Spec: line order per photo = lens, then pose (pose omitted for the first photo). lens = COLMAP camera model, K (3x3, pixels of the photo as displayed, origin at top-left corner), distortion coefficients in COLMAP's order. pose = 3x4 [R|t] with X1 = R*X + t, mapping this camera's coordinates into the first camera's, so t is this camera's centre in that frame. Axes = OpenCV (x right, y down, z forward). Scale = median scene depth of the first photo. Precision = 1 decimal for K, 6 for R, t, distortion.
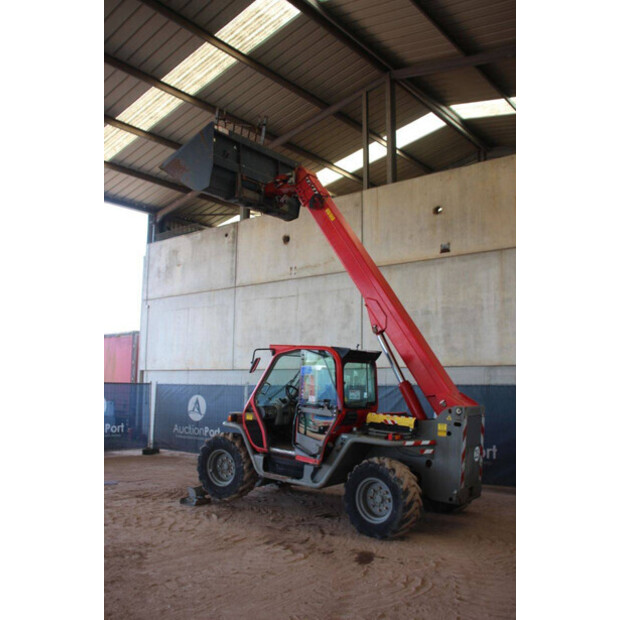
lens RADIAL K [[575.4, 0, 310.0], [0, 575.4, 310.0], [0, 0, 1]] dist [-0.118893, -0.003462]
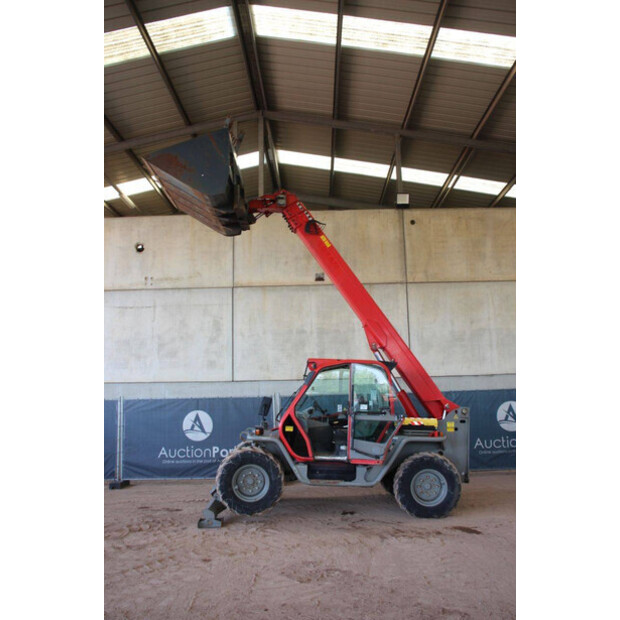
lens RADIAL K [[546.2, 0, 310.0], [0, 546.2, 310.0], [0, 0, 1]] dist [-0.123752, 0.011935]
pose [[0.783290, 0.070624, 0.617632, -0.480288], [-0.051141, 0.997479, -0.049201, 0.014727], [-0.619550, 0.006953, 0.784926, 0.147631]]
